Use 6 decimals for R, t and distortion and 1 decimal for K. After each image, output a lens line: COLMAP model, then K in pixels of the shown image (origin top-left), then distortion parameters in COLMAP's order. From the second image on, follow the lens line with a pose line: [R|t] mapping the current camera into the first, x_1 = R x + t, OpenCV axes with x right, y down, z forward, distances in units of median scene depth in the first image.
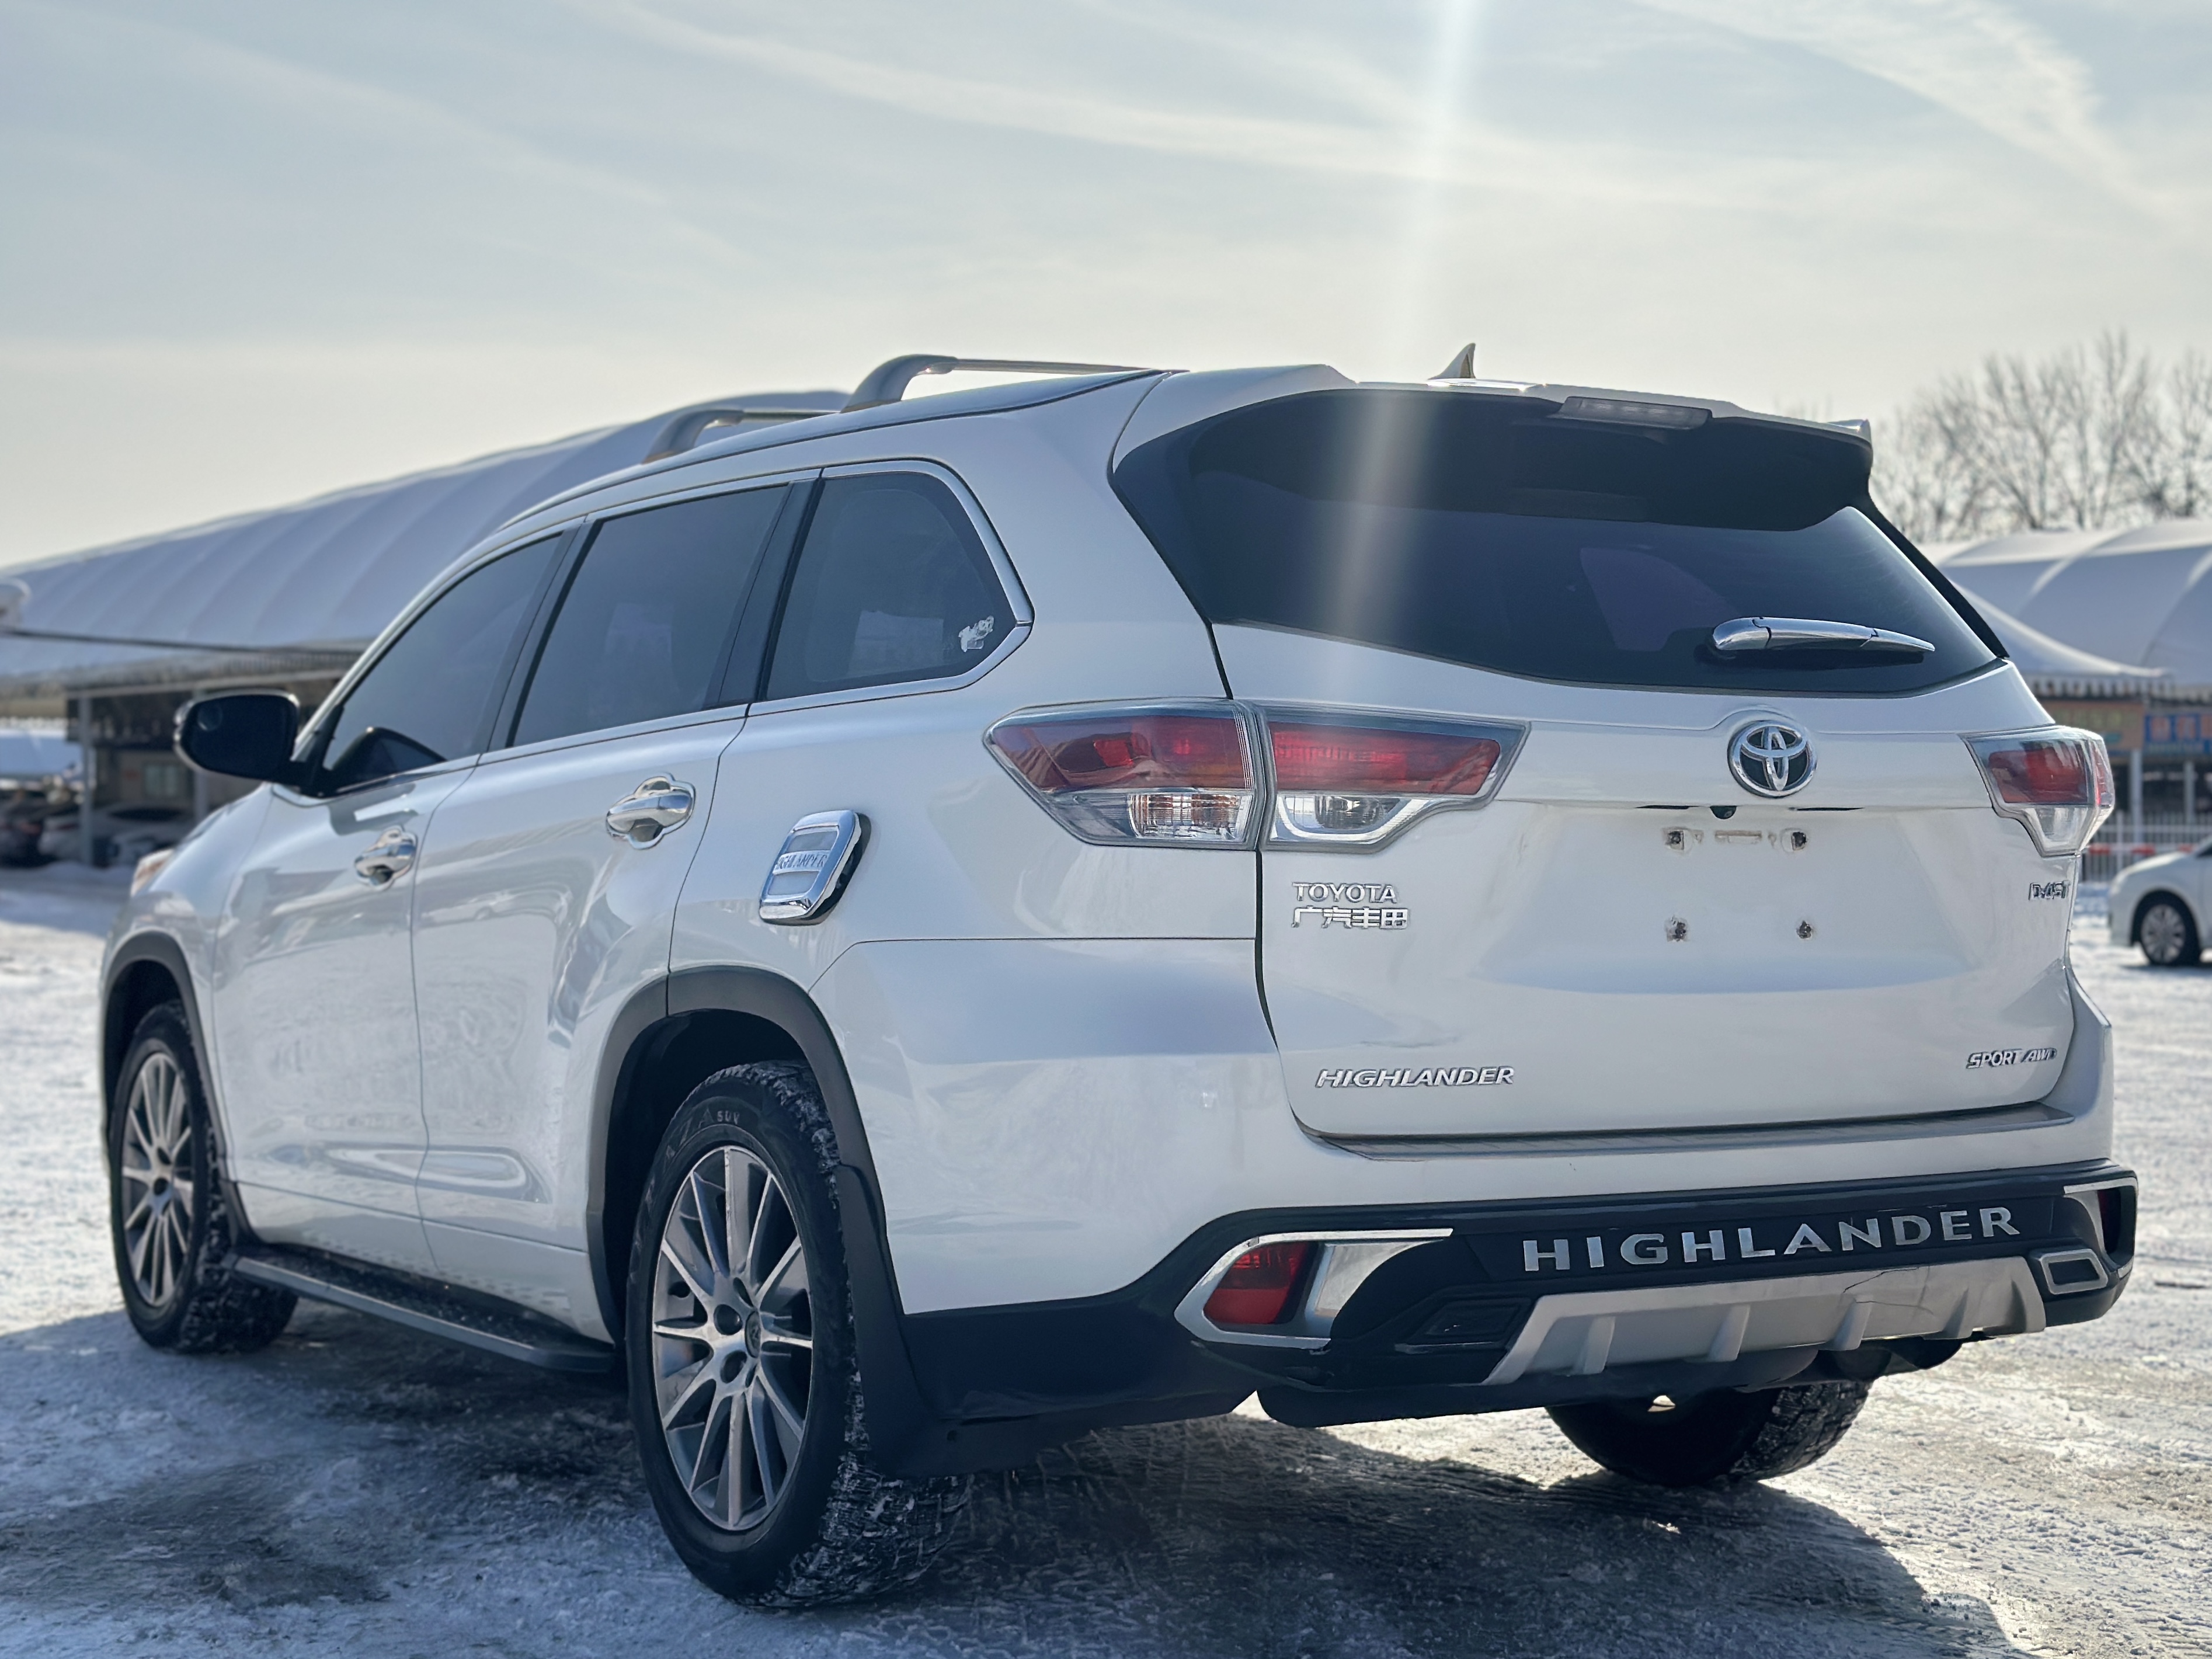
lens RADIAL K [[3312.9, 0, 1106.0], [0, 3312.9, 829.5], [0, 0, 1]] dist [0.144011, 0.002887]
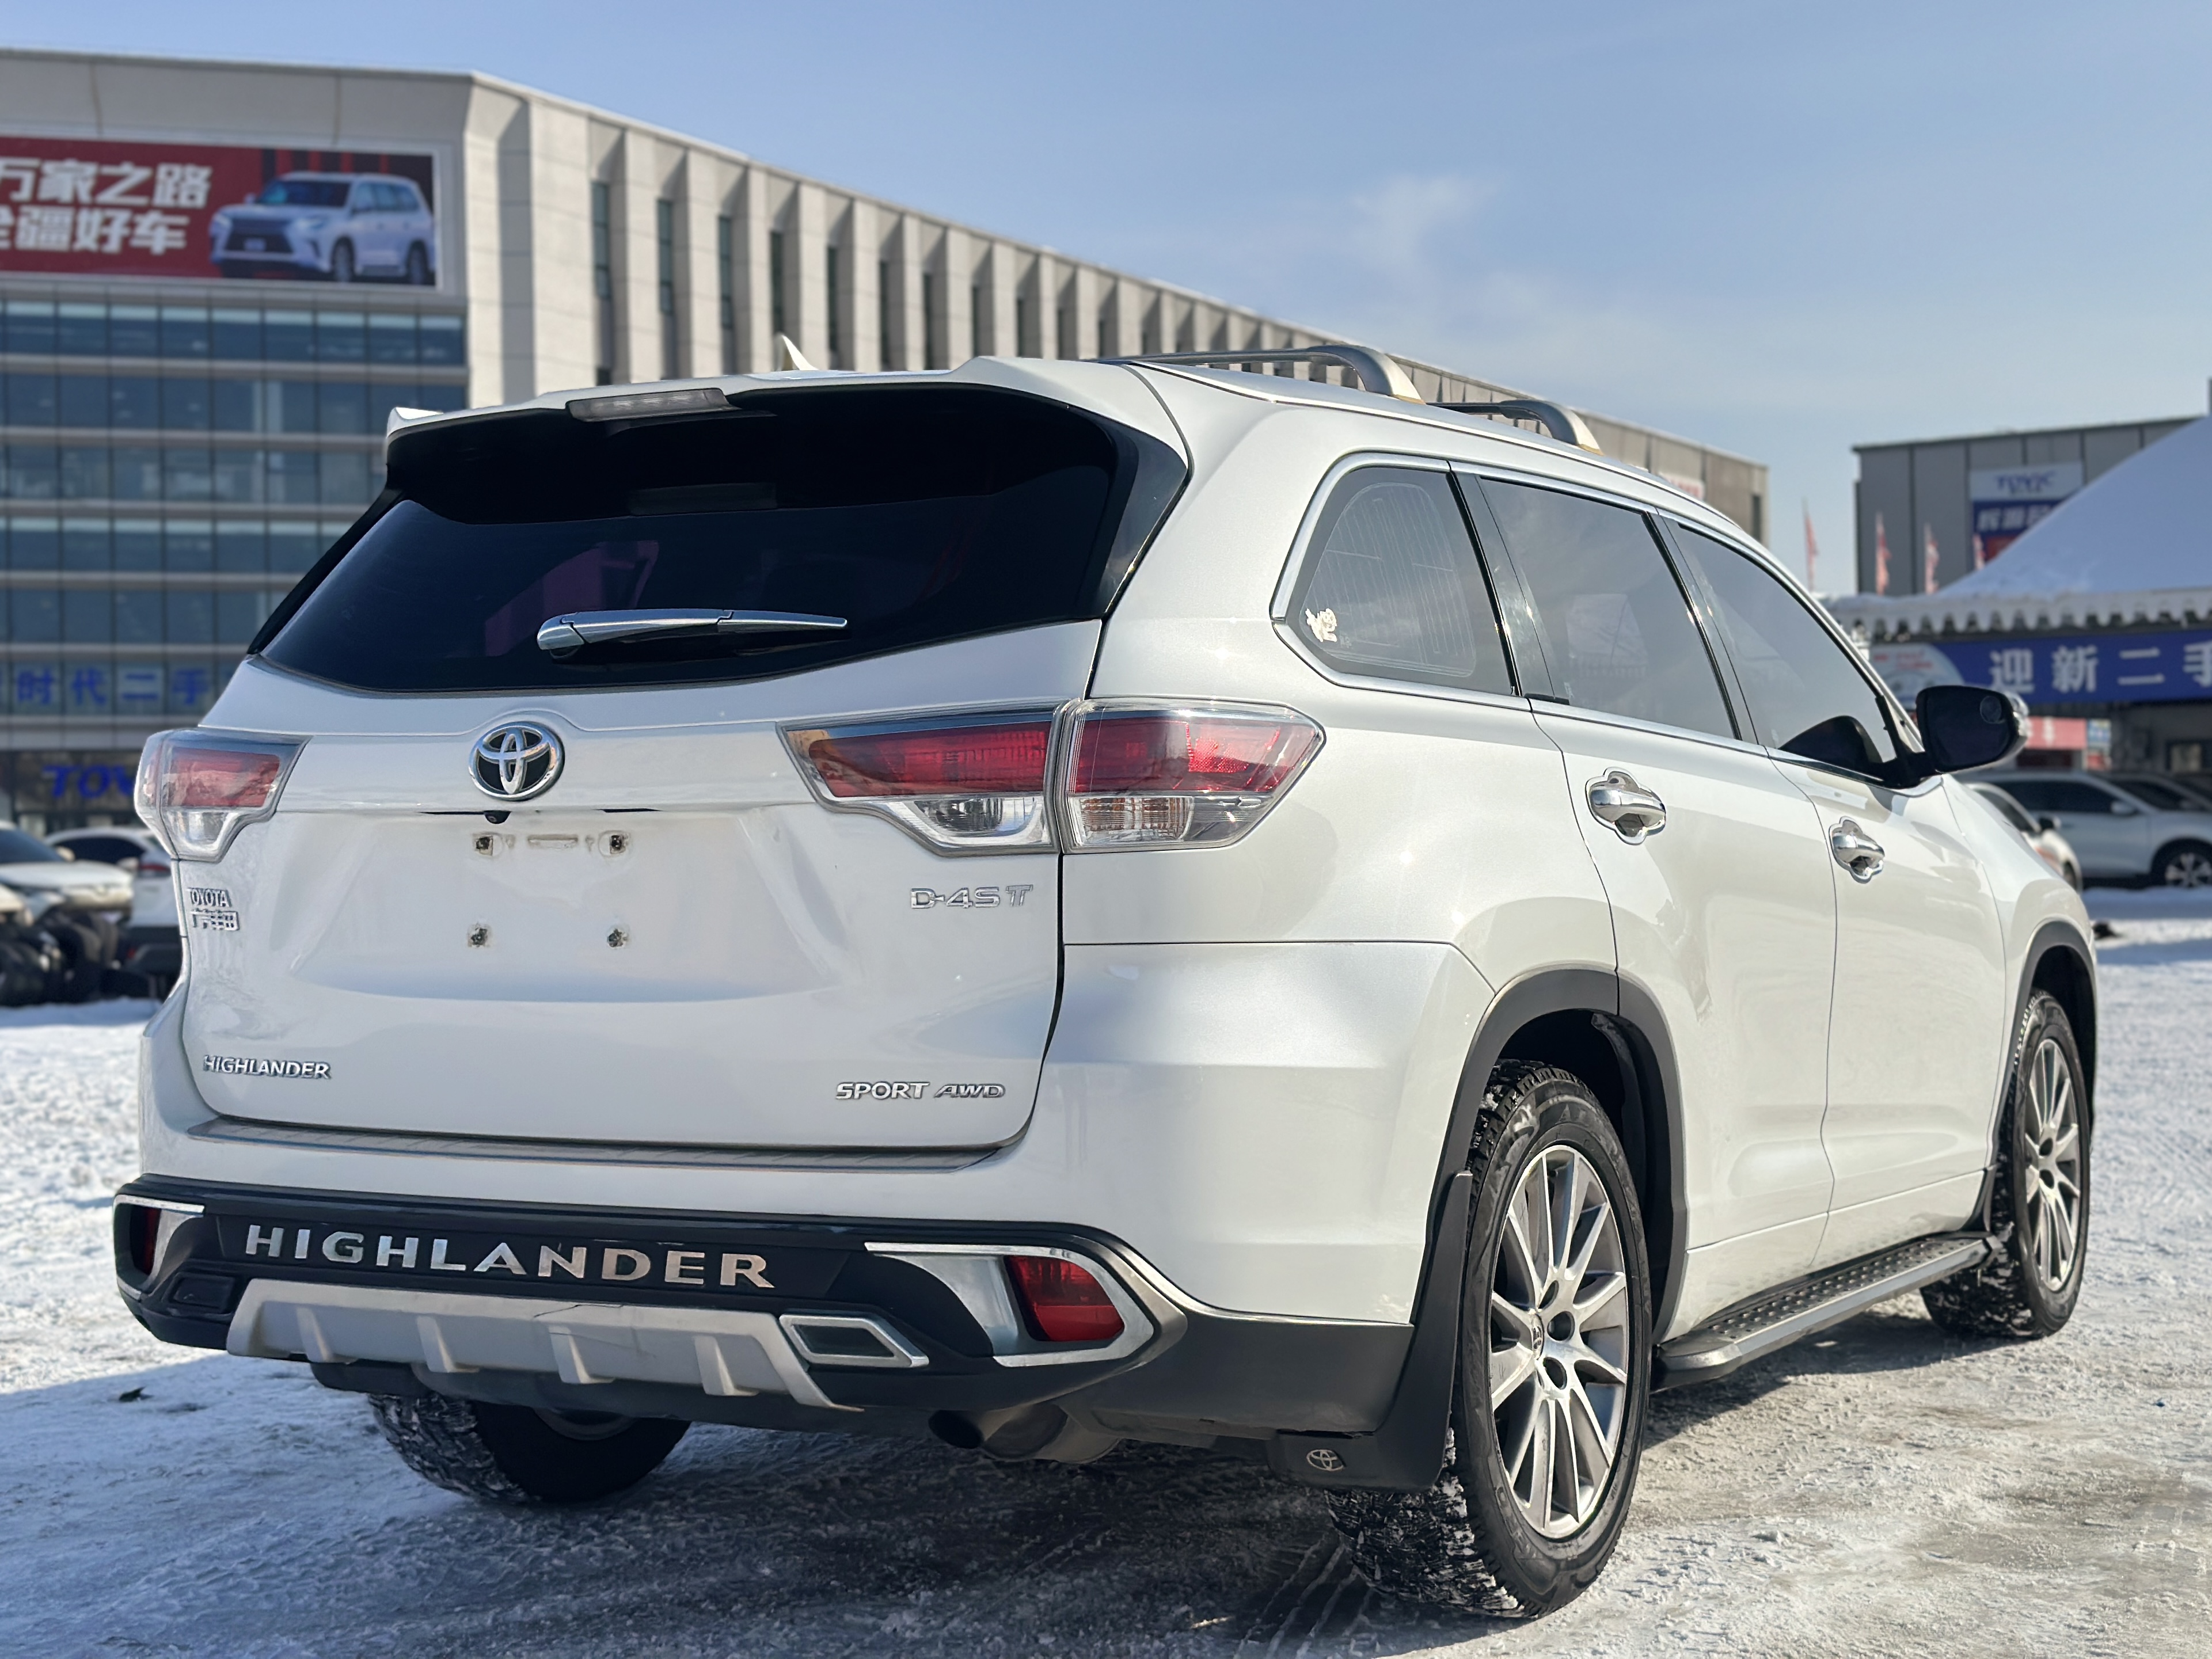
lens RADIAL K [[3116.0, 0, 1106.0], [0, 3116.0, 829.5], [0, 0, 1]] dist [0.152498, 0.019815]
pose [[0.486209, -0.013156, -0.873744, 1.082834], [0.013870, 0.999877, -0.007337, 0.007827], [0.873732, -0.008552, 0.486332, 0.709354]]
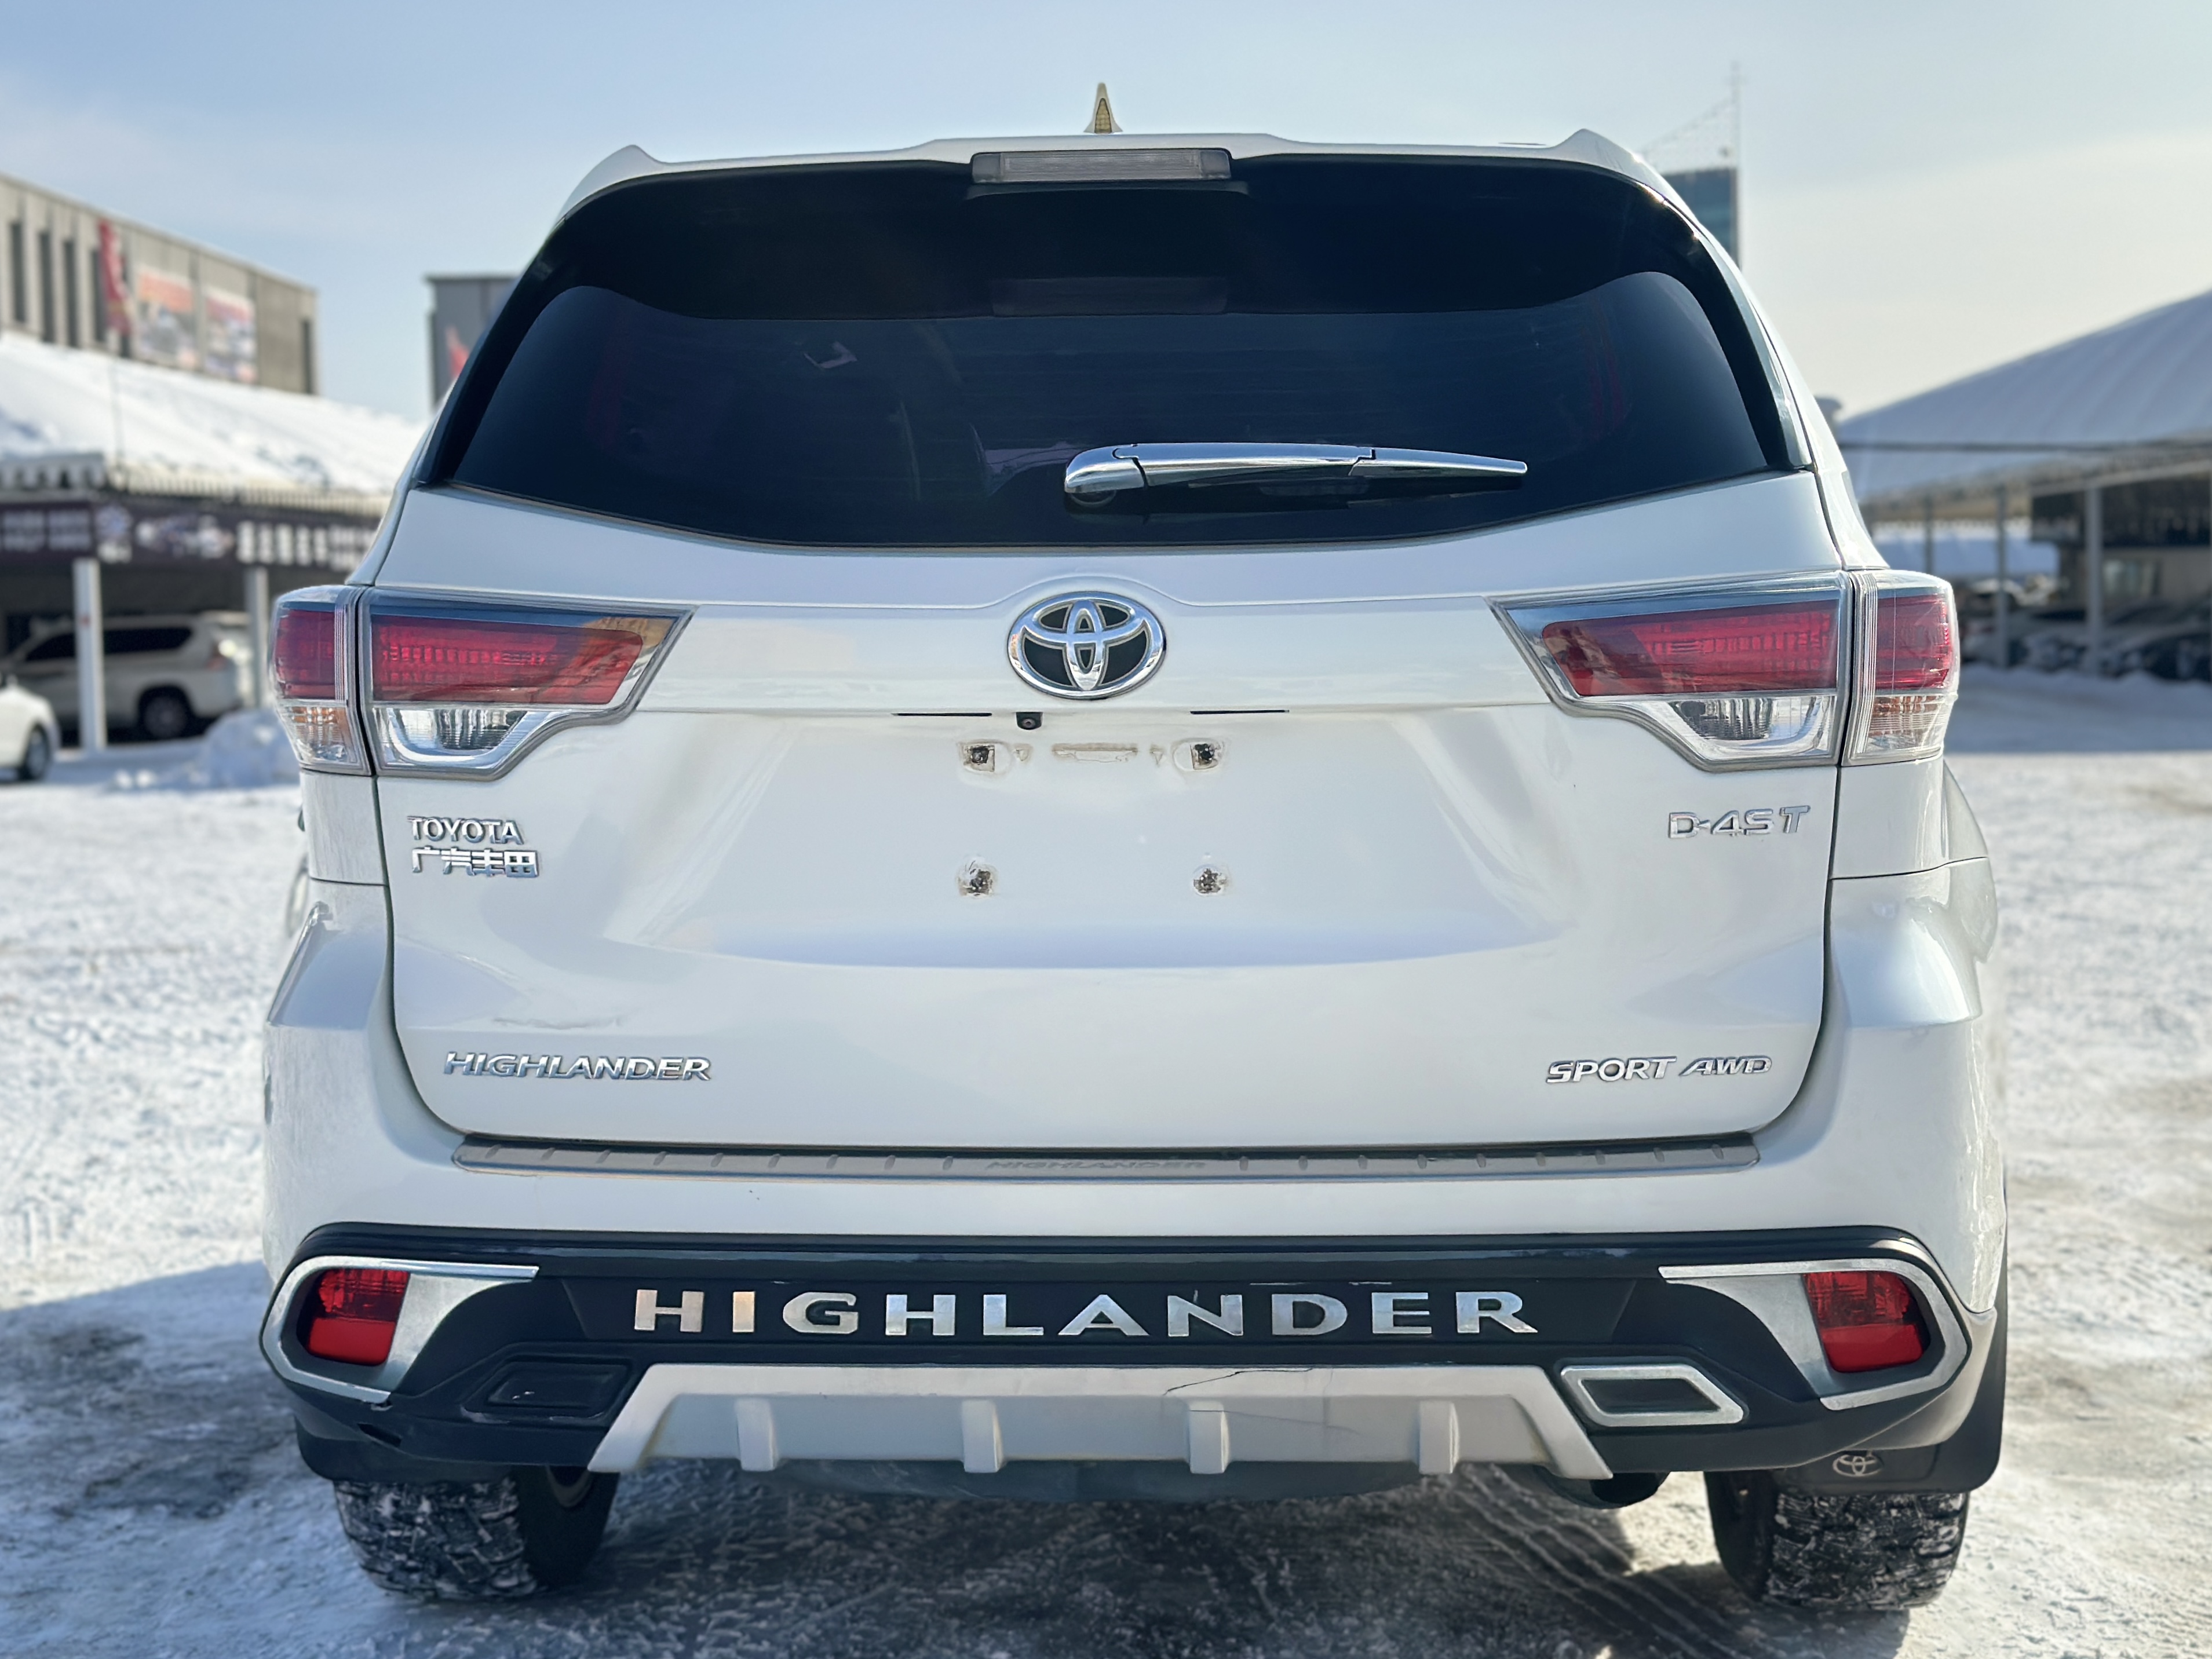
lens RADIAL K [[3141.3, 0, 1106.0], [0, 3141.3, 829.5], [0, 0, 1]] dist [0.159380, -0.030777]
pose [[0.814724, 0.017446, -0.579587, 0.597785], [0.014855, 0.998591, 0.050941, -0.016125], [0.579659, -0.050112, 0.813317, 0.452982]]
